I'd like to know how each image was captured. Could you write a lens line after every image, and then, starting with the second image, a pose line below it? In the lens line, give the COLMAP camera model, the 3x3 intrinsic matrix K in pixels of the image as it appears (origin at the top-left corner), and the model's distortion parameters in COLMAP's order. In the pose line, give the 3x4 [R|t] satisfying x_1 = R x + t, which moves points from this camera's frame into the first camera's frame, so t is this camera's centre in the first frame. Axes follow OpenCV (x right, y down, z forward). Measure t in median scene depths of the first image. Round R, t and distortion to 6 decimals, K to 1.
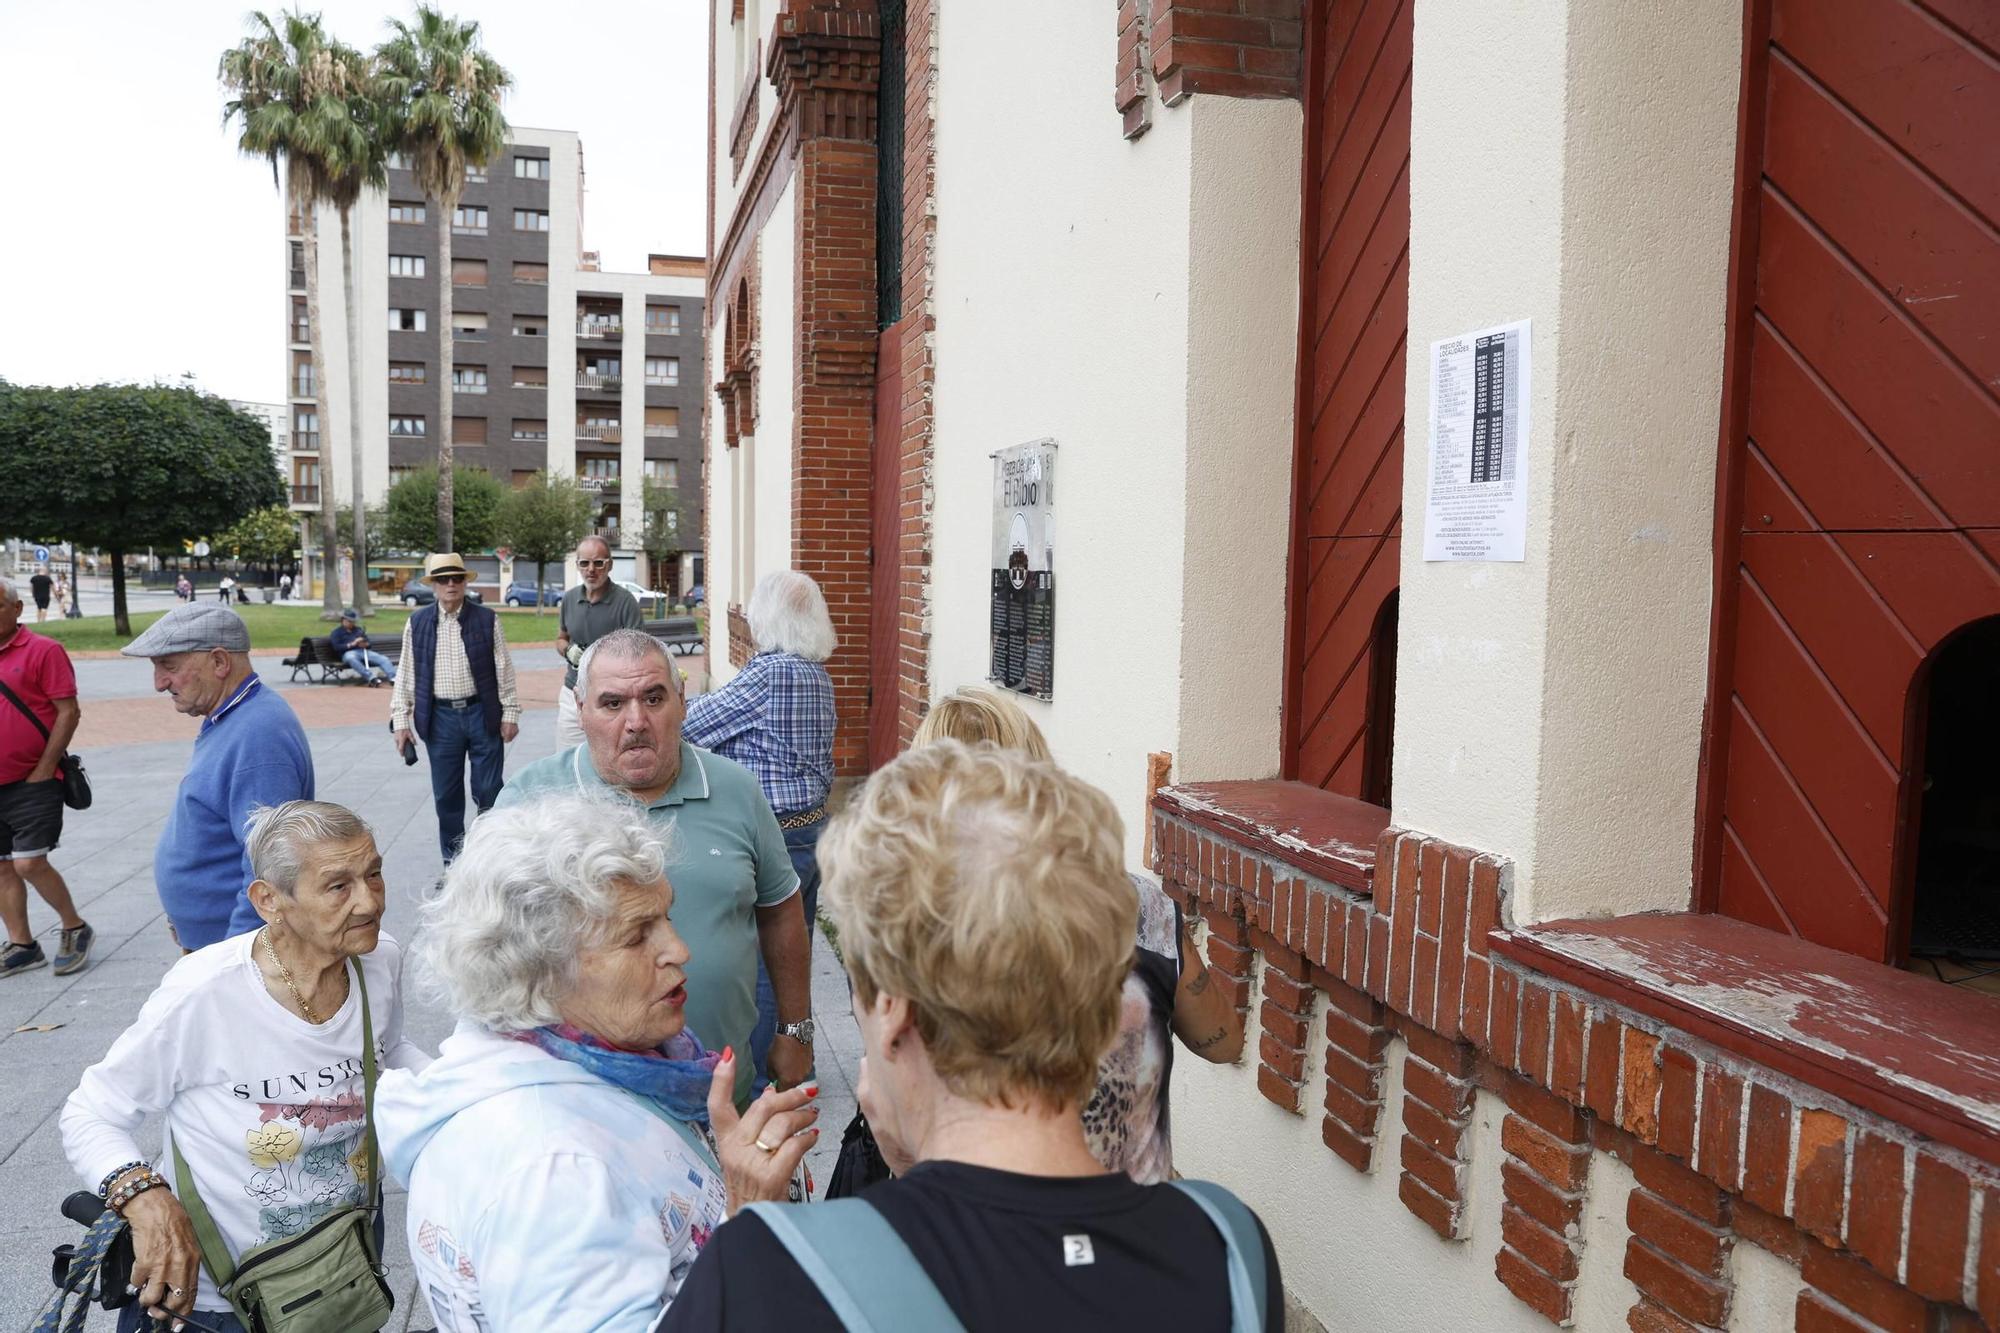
lens RADIAL K [[1353.8, 0, 997.0], [0, 1353.8, 678.2], [0, 0, 1]] dist [-0.113287, 0.088187]
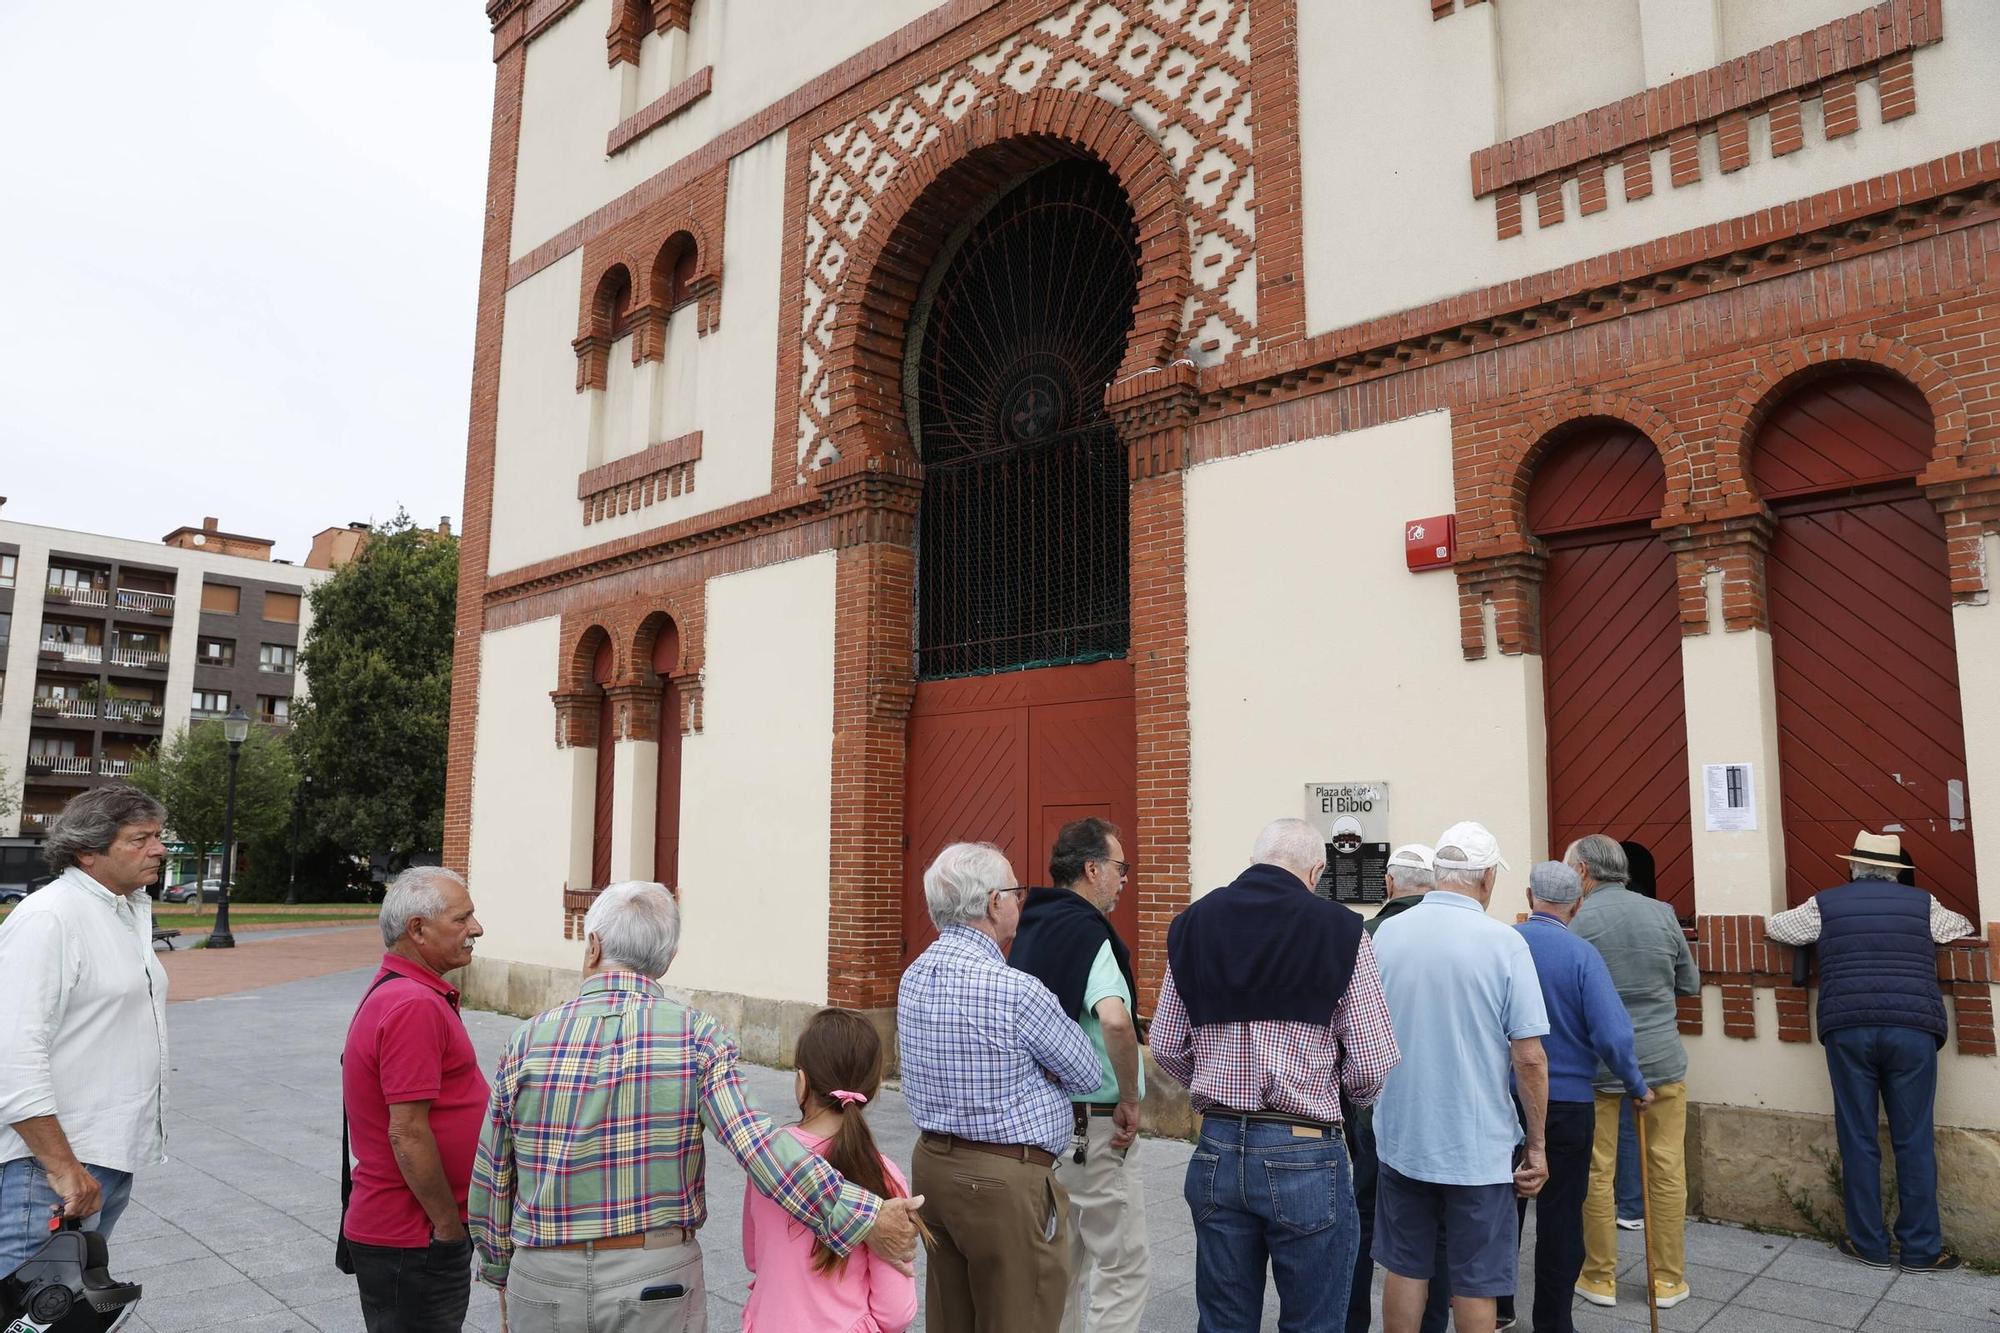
lens RADIAL K [[1363.9, 0, 1000.6], [0, 1363.9, 687.8], [0, 0, 1]] dist [-0.122261, 0.091408]
pose [[0.861334, 0.054143, 0.505147, -0.236839], [0.051147, 0.980012, -0.192251, 0.008792], [-0.505459, 0.191429, 0.841348, -0.077630]]
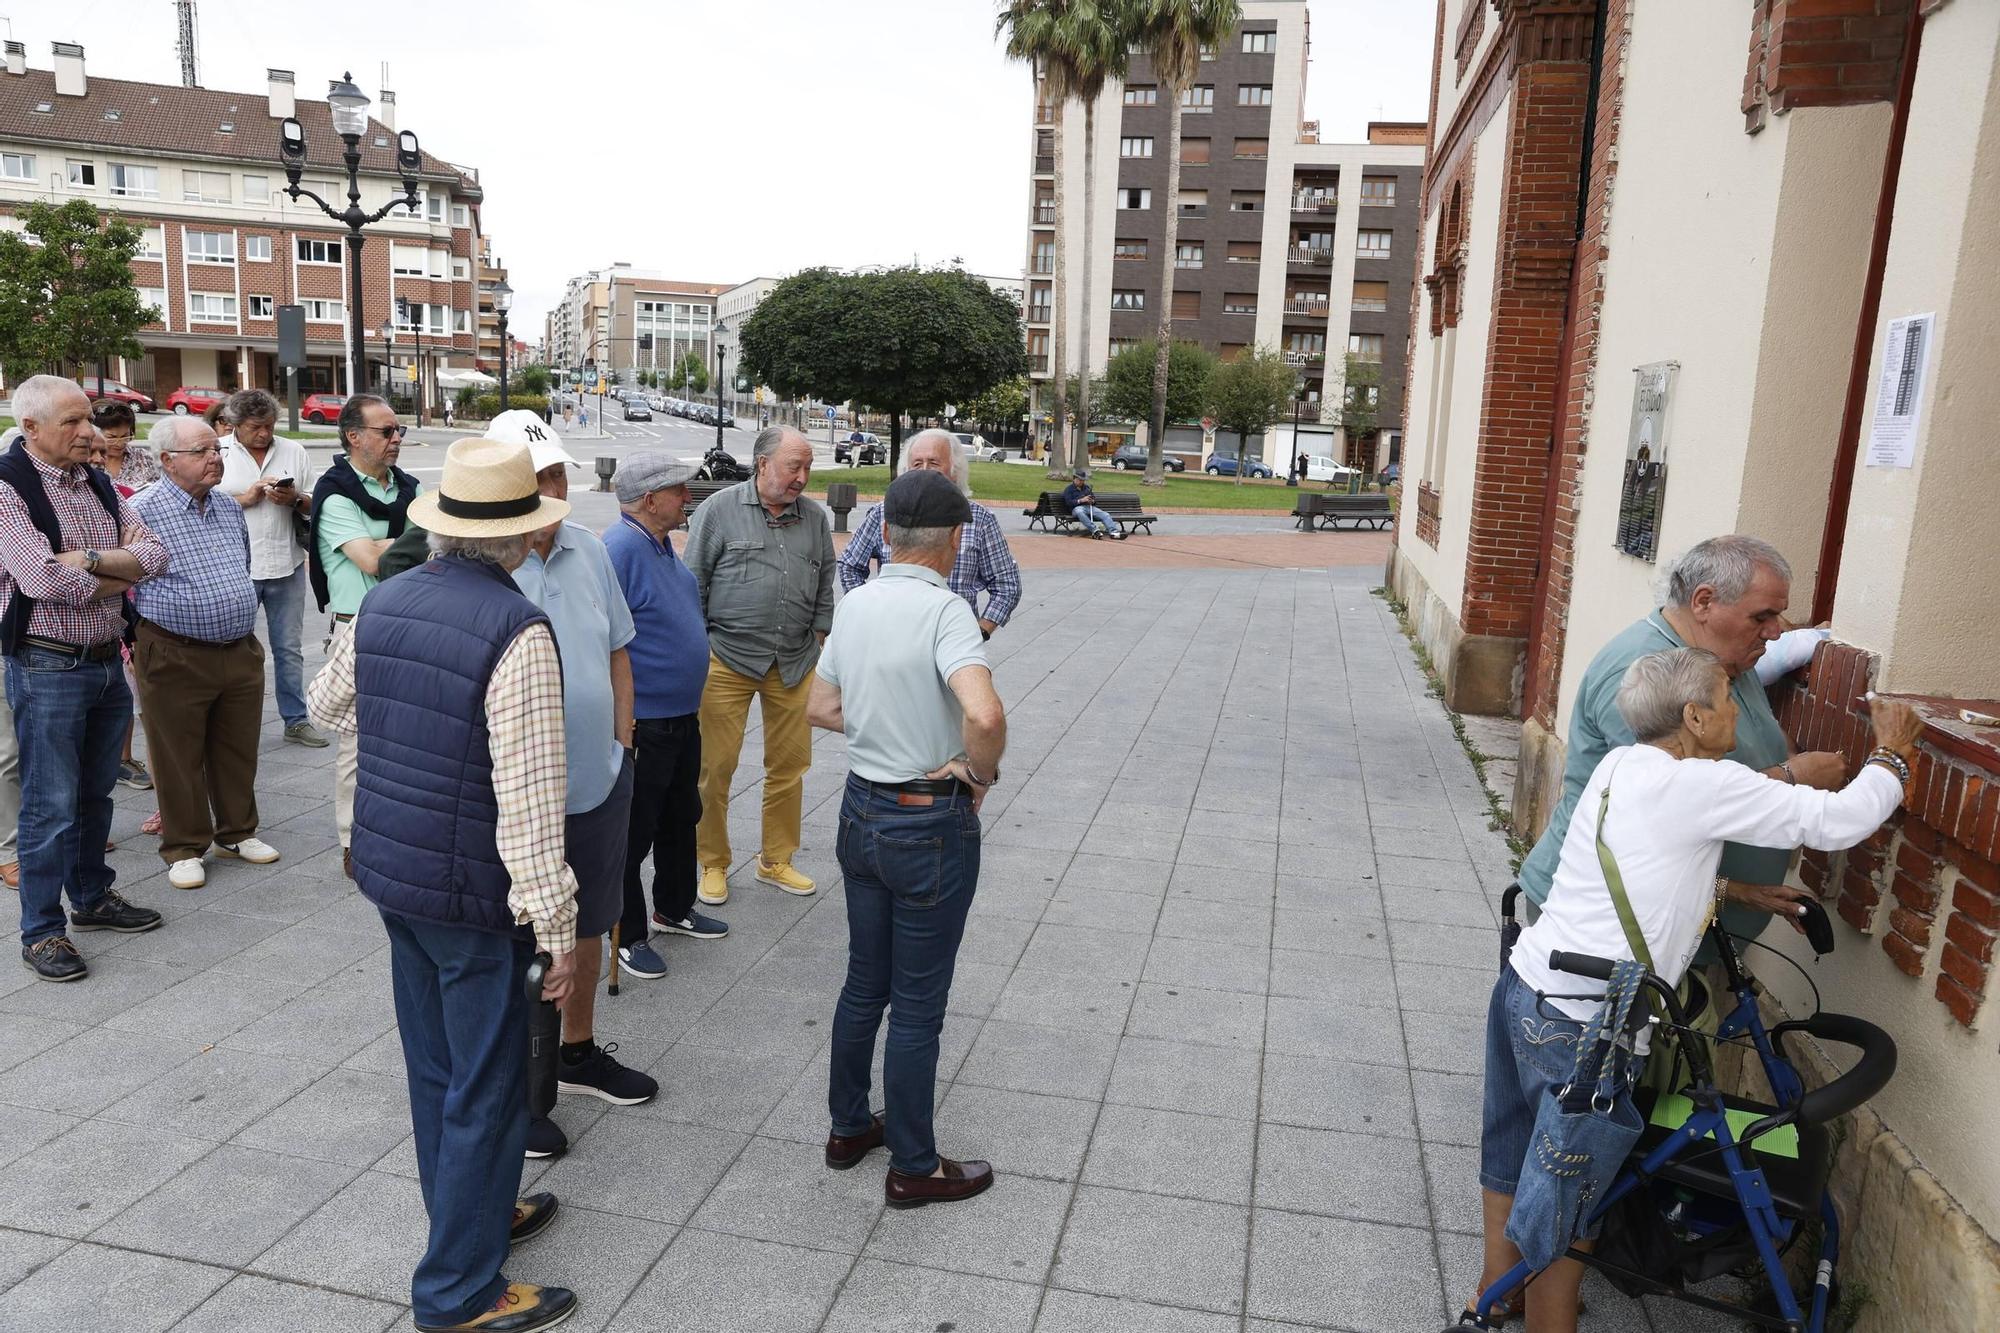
lens RADIAL K [[1366.8, 0, 995.6], [0, 1366.8, 678.6], [0, 0, 1]] dist [-0.109896, 0.090851]
pose [[0.876368, 0.111898, -0.468463, 0.015334], [-0.069292, 0.991811, 0.107280, 0.005119], [0.476631, -0.061556, 0.876946, -0.068732]]
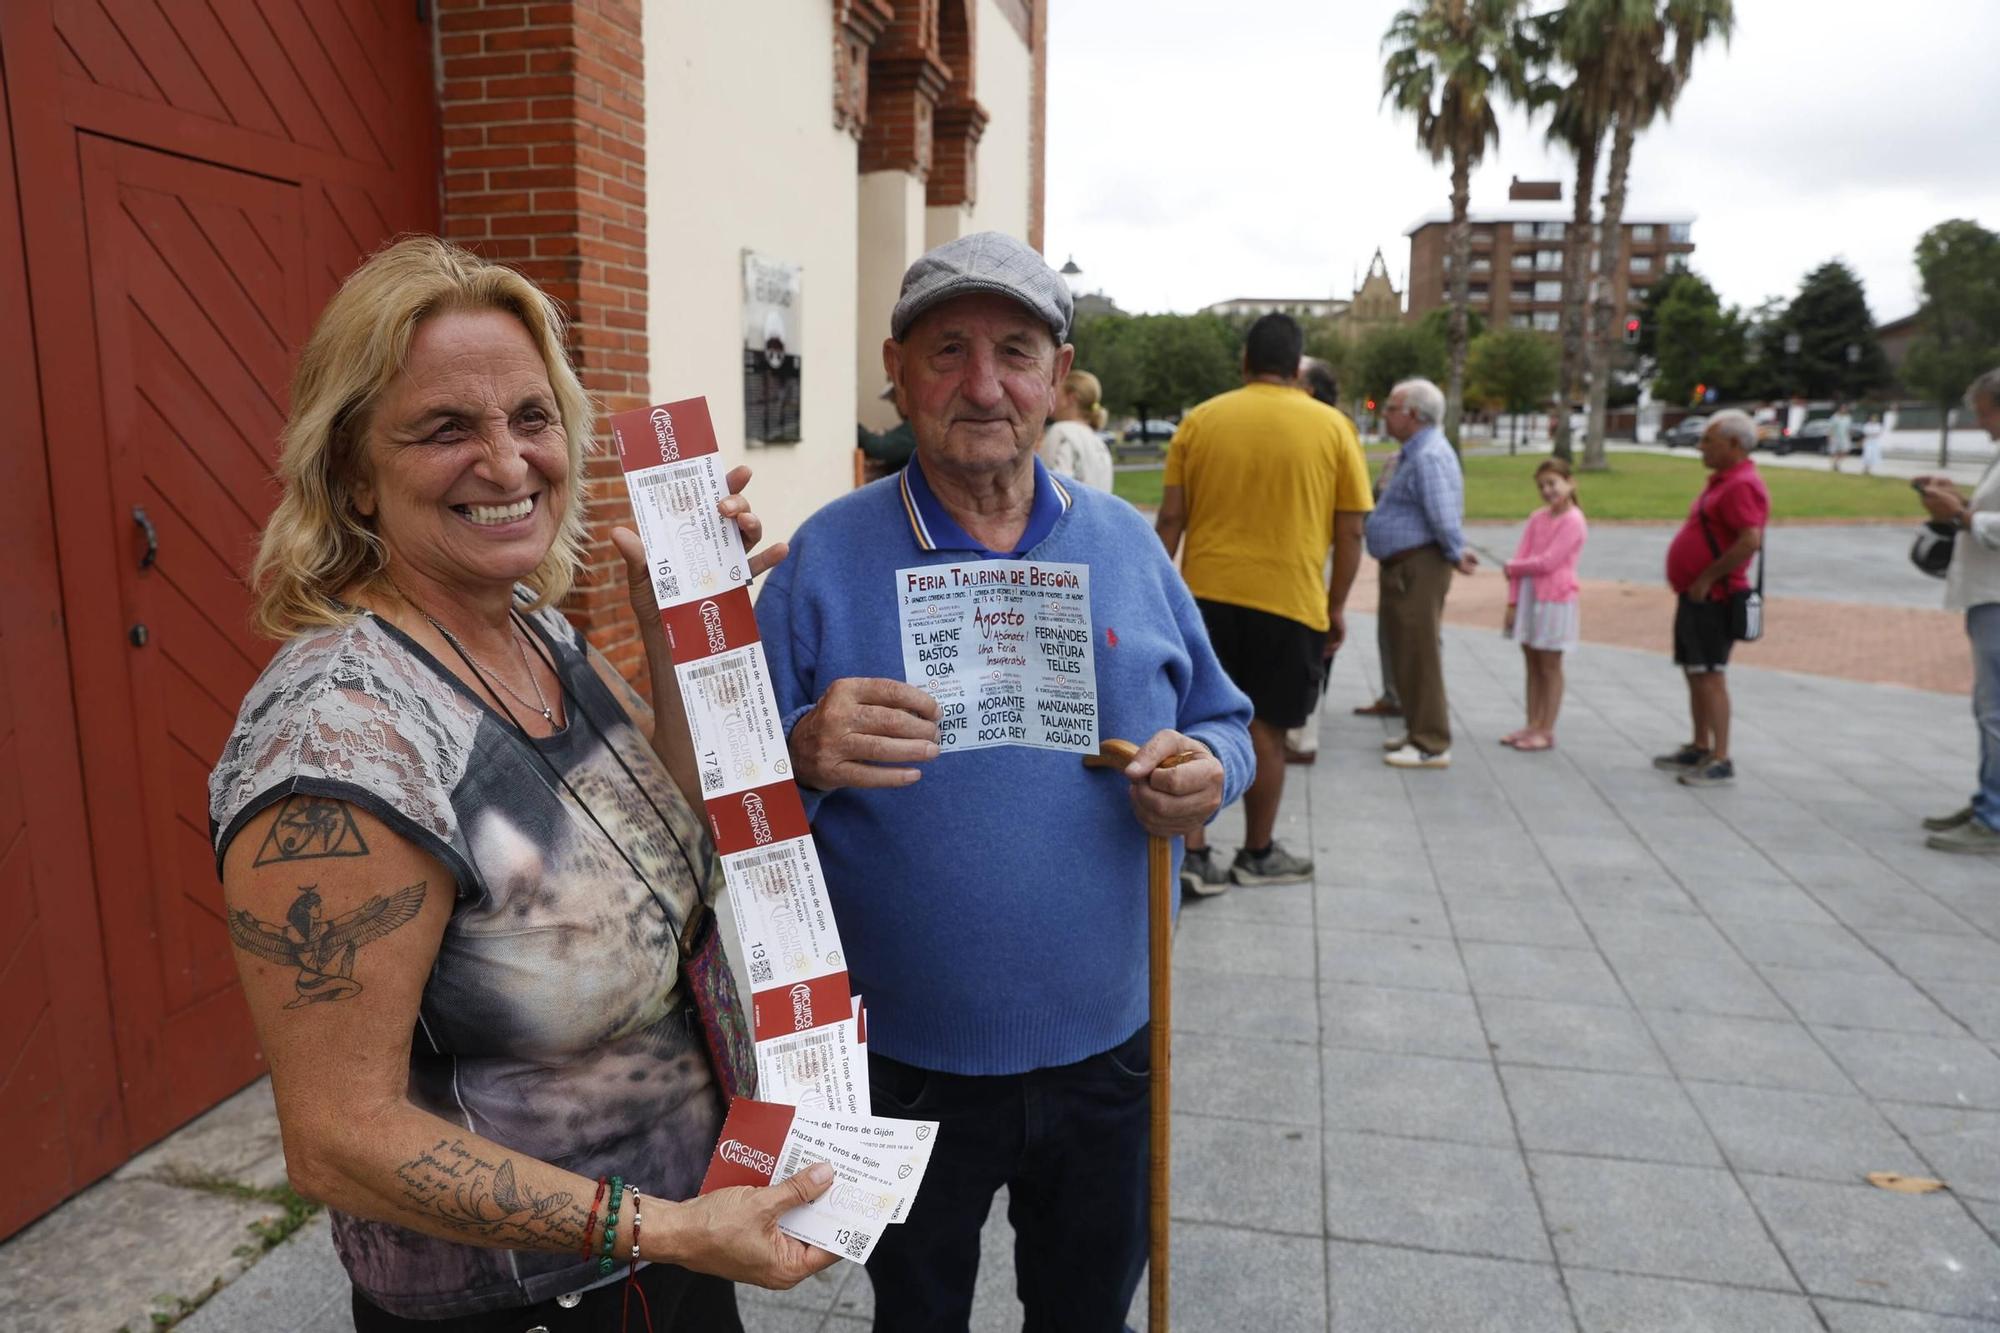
lens RADIAL K [[1353.8, 0, 997.0], [0, 1353.8, 678.2], [0, 0, 1]] dist [-0.113287, 0.088187]
pose [[-0.880450, -0.111898, 0.460746, -0.132906], [0.015187, 0.964599, 0.263285, -0.018641], [-0.473896, 0.238806, -0.847581, 0.339368]]
